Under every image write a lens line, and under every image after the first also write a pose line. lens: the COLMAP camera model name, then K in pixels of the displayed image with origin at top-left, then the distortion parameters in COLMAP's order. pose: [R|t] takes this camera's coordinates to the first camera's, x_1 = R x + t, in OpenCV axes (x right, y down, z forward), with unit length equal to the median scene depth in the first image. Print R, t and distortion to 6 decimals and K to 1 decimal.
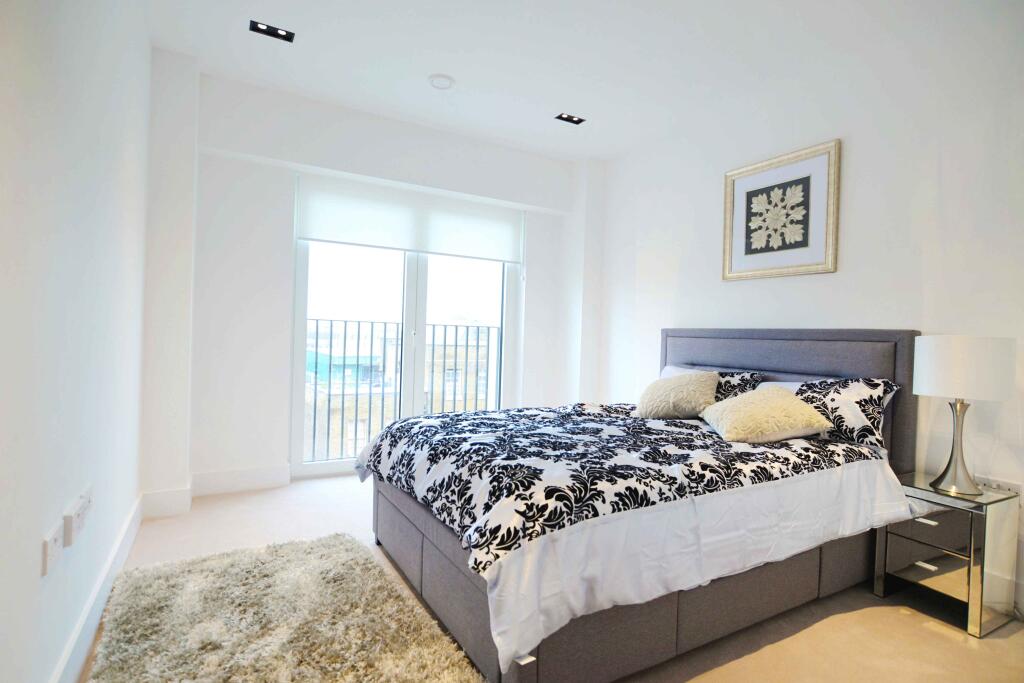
lens RADIAL K [[506.8, 0, 512.3], [0, 506.8, 340.3], [0, 0, 1]] dist [-0.011583, 0.001843]
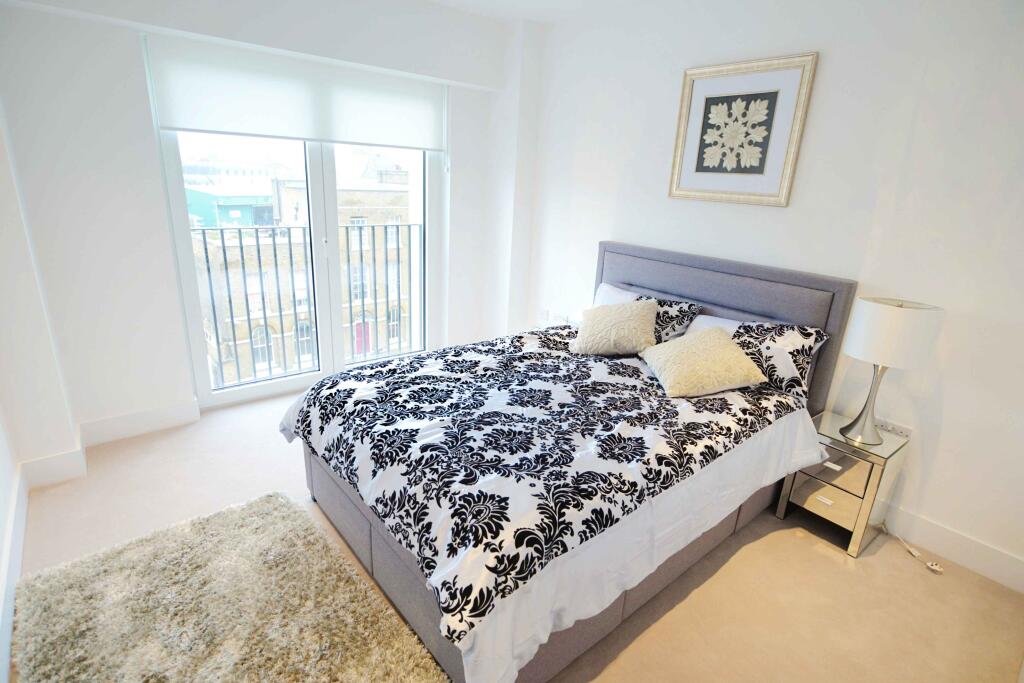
lens RADIAL K [[506.8, 0, 512.5], [0, 506.8, 344.1], [0, 0, 1]] dist [-0.011583, 0.001843]
pose [[0.985090, -0.034545, 0.168537, -0.052363], [-0.017921, 0.953699, 0.300229, -0.199526], [-0.171105, -0.298773, 0.938860, 0.133802]]
